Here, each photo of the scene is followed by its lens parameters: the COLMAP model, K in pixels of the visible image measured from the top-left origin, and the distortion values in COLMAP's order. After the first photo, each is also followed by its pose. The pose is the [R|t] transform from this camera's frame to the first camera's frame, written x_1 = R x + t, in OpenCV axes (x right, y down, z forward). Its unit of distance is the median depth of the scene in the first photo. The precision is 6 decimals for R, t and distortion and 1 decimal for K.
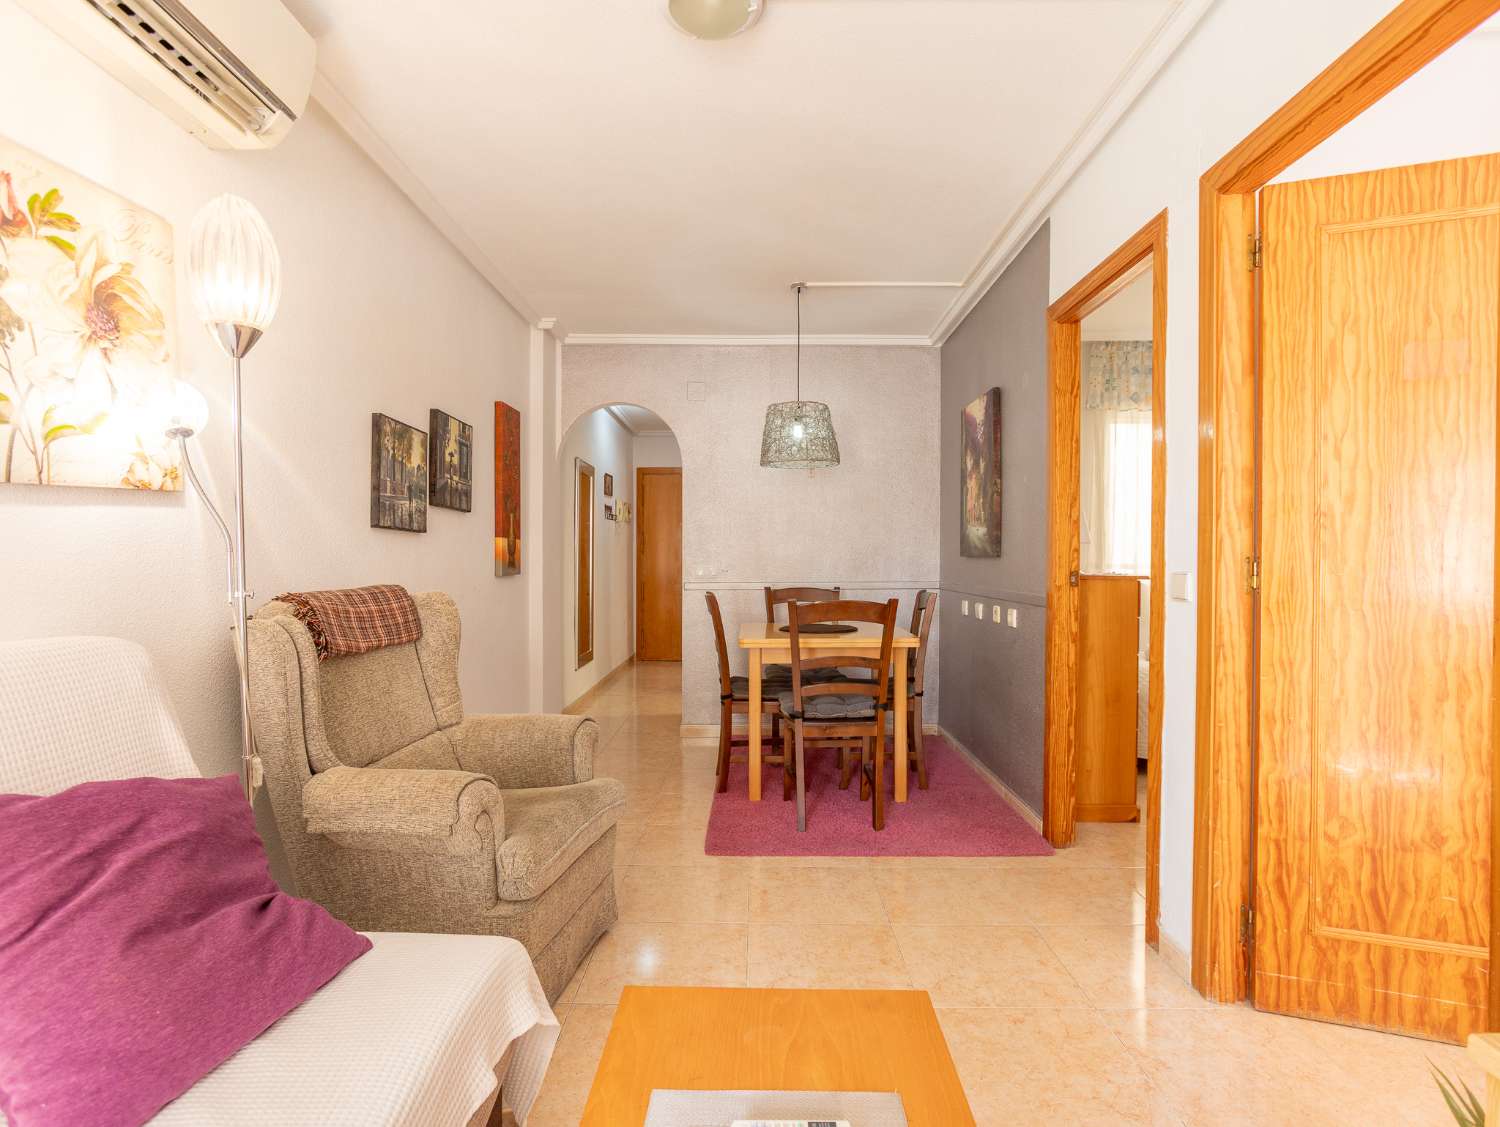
lens RADIAL K [[782.6, 0, 750.0], [0, 782.6, 563.5], [0, 0, 1]] dist [-0.064124, 0.028879]
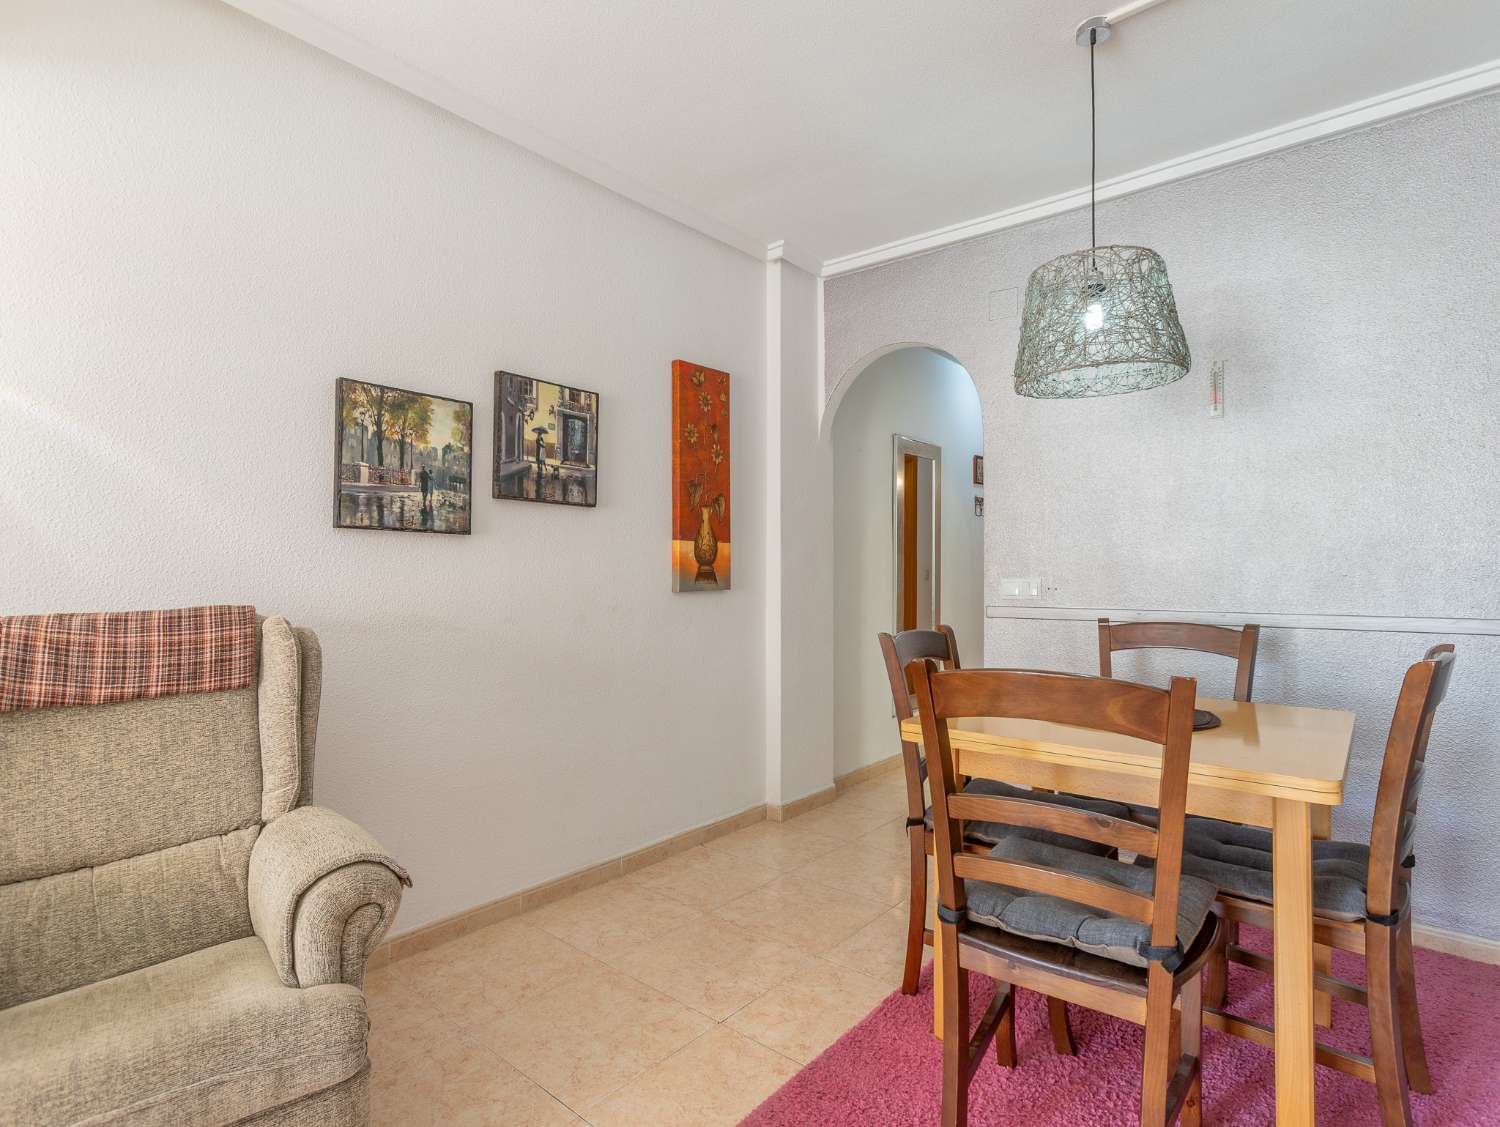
lens RADIAL K [[770.2, 0, 737.7], [0, 770.2, 567.2], [0, 0, 1]] dist [-0.070780, 0.029370]
pose [[0.754548, -0.003931, -0.656233, 0.243548], [-0.002365, 0.999959, -0.008709, -0.002121], [0.656241, 0.008123, 0.754508, 0.564409]]
